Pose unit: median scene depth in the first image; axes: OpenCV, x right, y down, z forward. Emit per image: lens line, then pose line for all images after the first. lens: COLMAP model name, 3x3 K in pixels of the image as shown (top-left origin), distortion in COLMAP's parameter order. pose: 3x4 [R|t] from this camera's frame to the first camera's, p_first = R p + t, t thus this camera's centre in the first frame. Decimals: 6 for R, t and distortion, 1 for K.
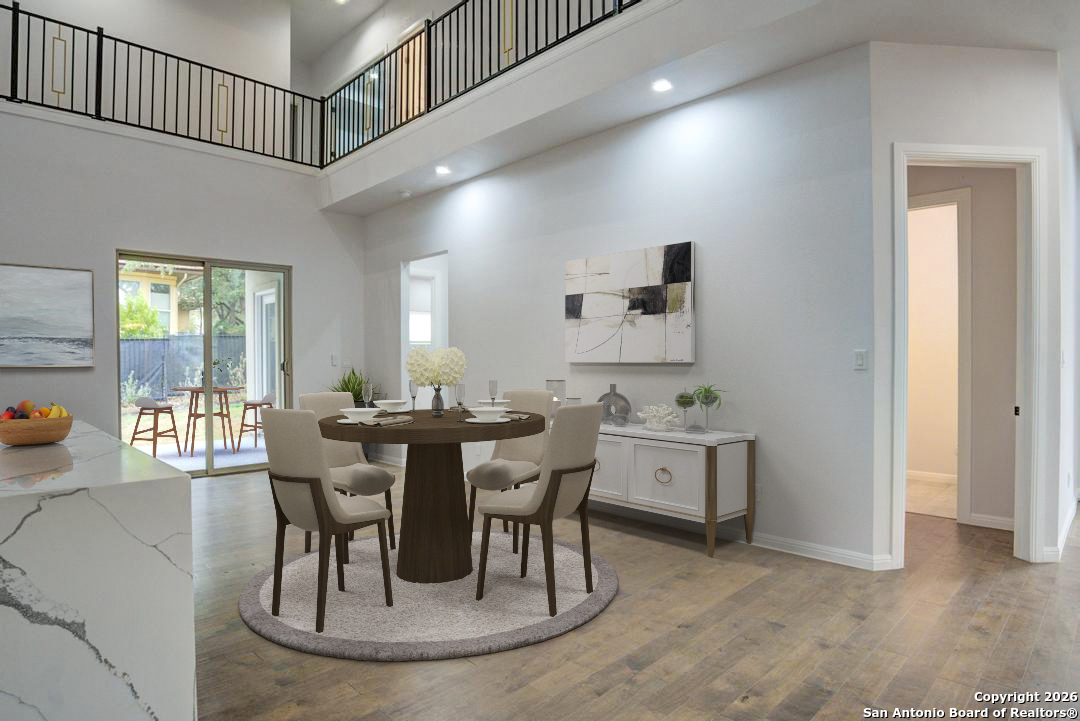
lens RADIAL K [[599.2, 0, 541.2], [0, 599.2, 363.8], [0, 0, 1]] dist [-0.038306, 0.003336]
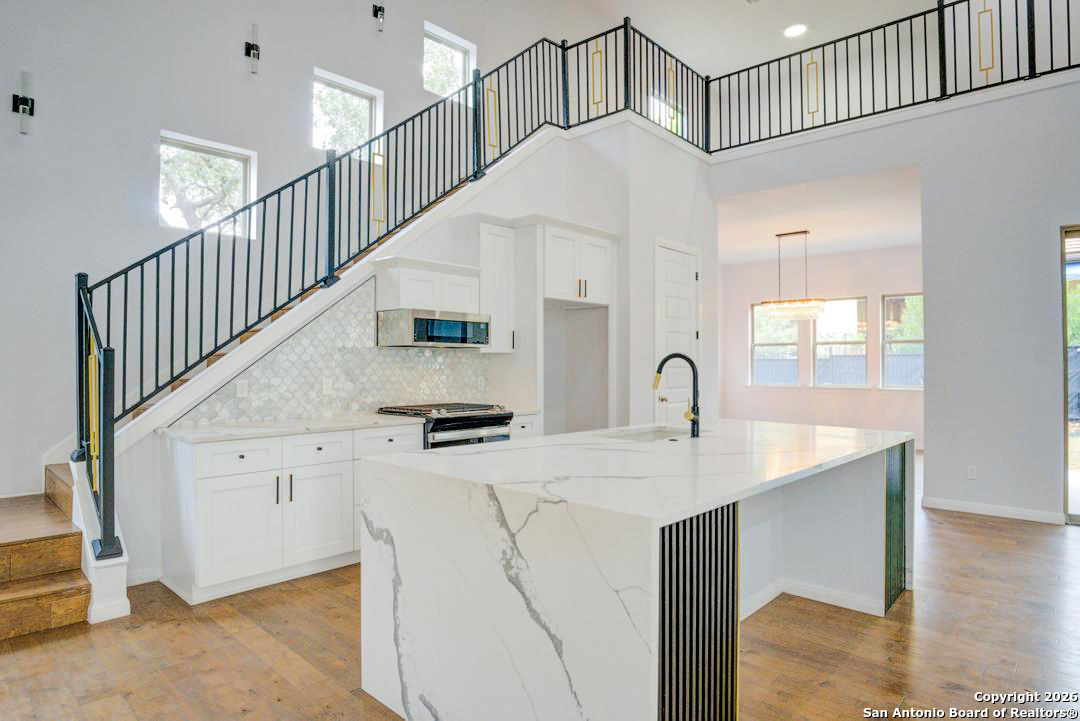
lens RADIAL K [[611.0, 0, 540.1], [0, 611.0, 355.2], [0, 0, 1]] dist [-0.038261, 0.001414]
pose [[0.046023, -0.007107, -0.998915, 0.057554], [-0.011161, 0.999909, -0.007628, -0.004487], [0.998878, 0.011500, 0.045939, 0.253012]]
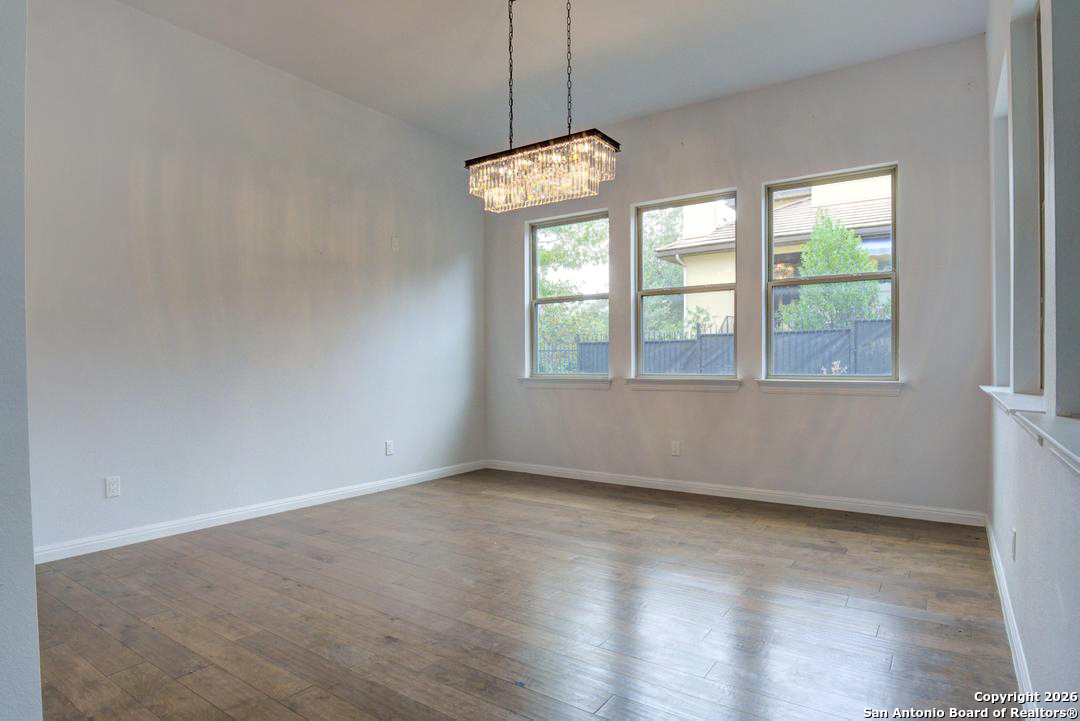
lens RADIAL K [[599.2, 0, 541.2], [0, 599.2, 363.8], [0, 0, 1]] dist [-0.038306, 0.003336]
pose [[0.191269, 0.009691, -0.981490, -0.856910], [-0.005650, 0.999946, 0.008772, 0.036755], [0.981521, 0.003868, 0.191314, 0.837463]]
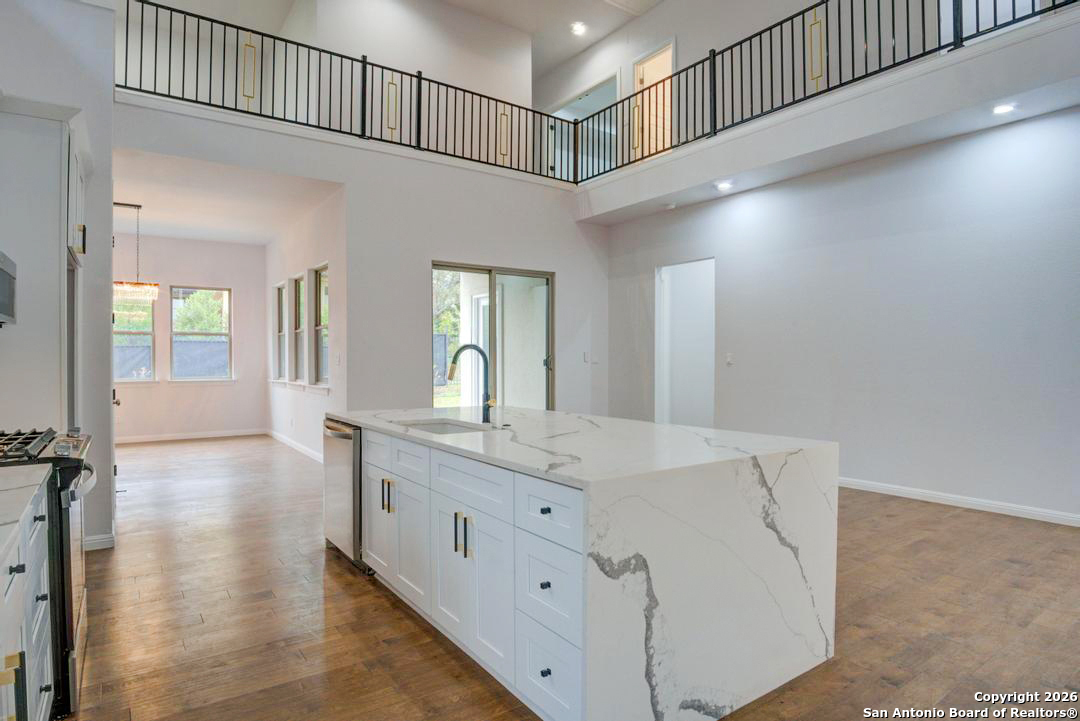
lens RADIAL K [[594.8, 0, 540.0], [0, 594.8, 360.5], [0, 0, 1]] dist [-0.043145, 0.003013]
pose [[0.986702, 0.007531, -0.162363, -0.322816], [-0.007799, 0.999969, -0.001013, 0.002928], [0.162350, 0.002265, 0.986731, -0.129198]]
